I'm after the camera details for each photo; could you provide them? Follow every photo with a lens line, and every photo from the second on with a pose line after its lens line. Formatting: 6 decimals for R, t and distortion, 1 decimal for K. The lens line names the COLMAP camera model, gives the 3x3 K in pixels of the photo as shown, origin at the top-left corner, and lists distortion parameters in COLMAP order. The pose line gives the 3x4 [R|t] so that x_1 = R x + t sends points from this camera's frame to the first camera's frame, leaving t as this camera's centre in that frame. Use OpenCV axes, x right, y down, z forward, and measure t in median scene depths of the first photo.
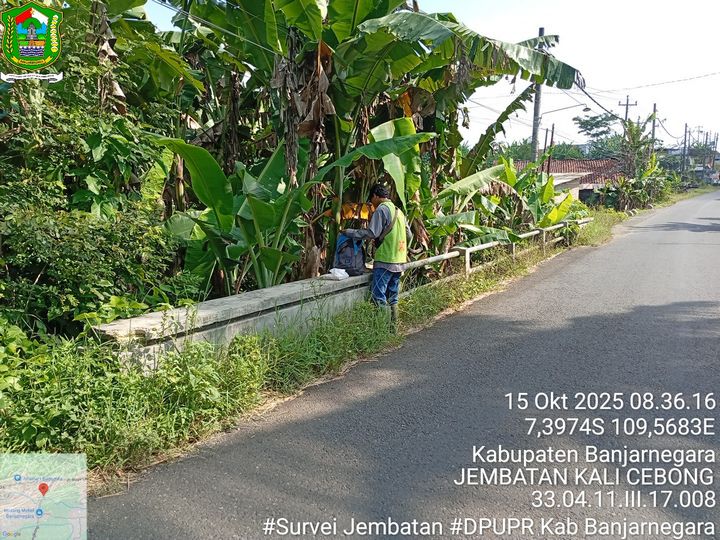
lens RADIAL K [[547.4, 0, 360.0], [0, 547.4, 270.0], [0, 0, 1]] dist [0.090843, -0.189662]
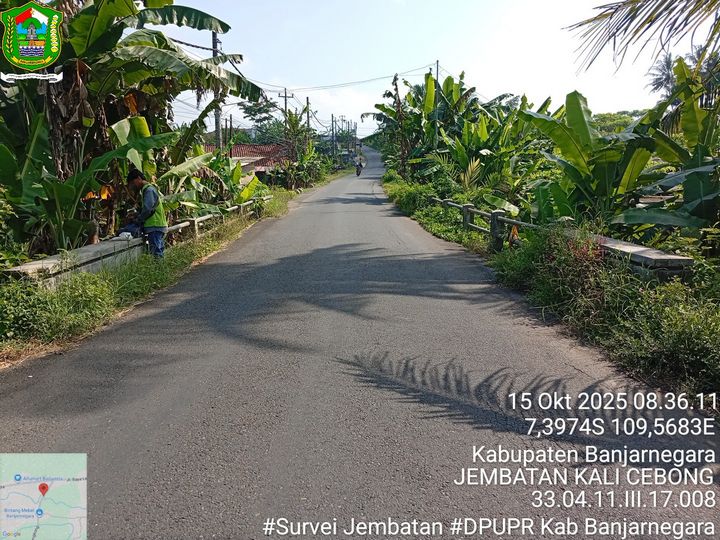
lens RADIAL K [[547.4, 0, 360.0], [0, 547.4, 270.0], [0, 0, 1]] dist [0.090843, -0.189662]
pose [[0.841503, -0.103019, 0.530339, -0.101824], [0.085634, 0.994675, 0.057339, 0.021836], [-0.533422, -0.002836, 0.845845, -0.174992]]
